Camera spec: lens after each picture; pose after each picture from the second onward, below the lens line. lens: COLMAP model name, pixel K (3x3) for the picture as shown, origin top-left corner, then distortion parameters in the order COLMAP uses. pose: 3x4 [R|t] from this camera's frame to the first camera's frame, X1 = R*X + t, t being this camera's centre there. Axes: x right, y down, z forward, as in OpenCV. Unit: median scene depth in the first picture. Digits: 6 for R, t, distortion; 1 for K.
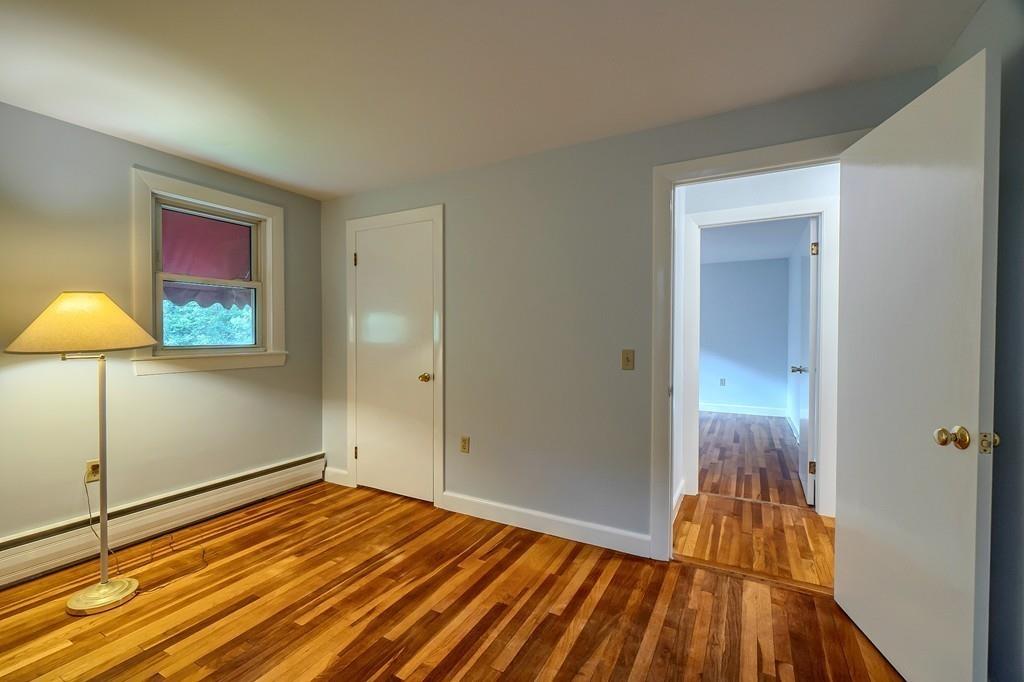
lens RADIAL K [[484.8, 0, 512.0], [0, 484.8, 341.0], [0, 0, 1]] dist [0.001134, 0.000023]
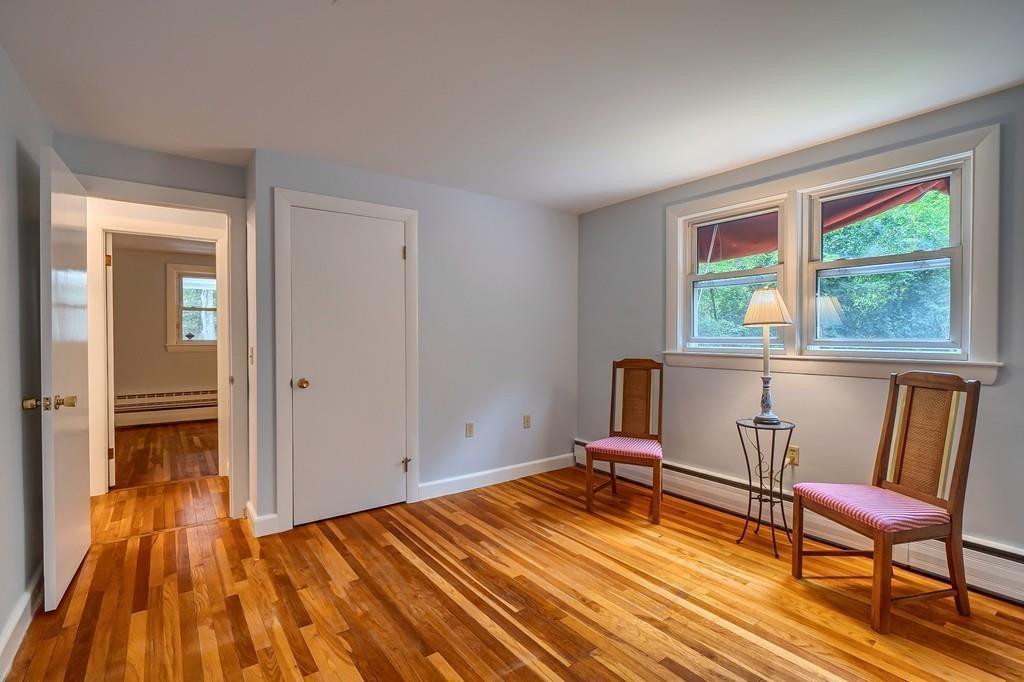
lens RADIAL K [[484.8, 0, 512.0], [0, 484.8, 341.0], [0, 0, 1]] dist [0.001134, 0.000023]
pose [[-0.472707, 0.005116, -0.881205, 0.764311], [-0.007845, 0.999919, 0.010014, -0.015348], [0.881185, 0.011647, -0.472628, 1.549338]]
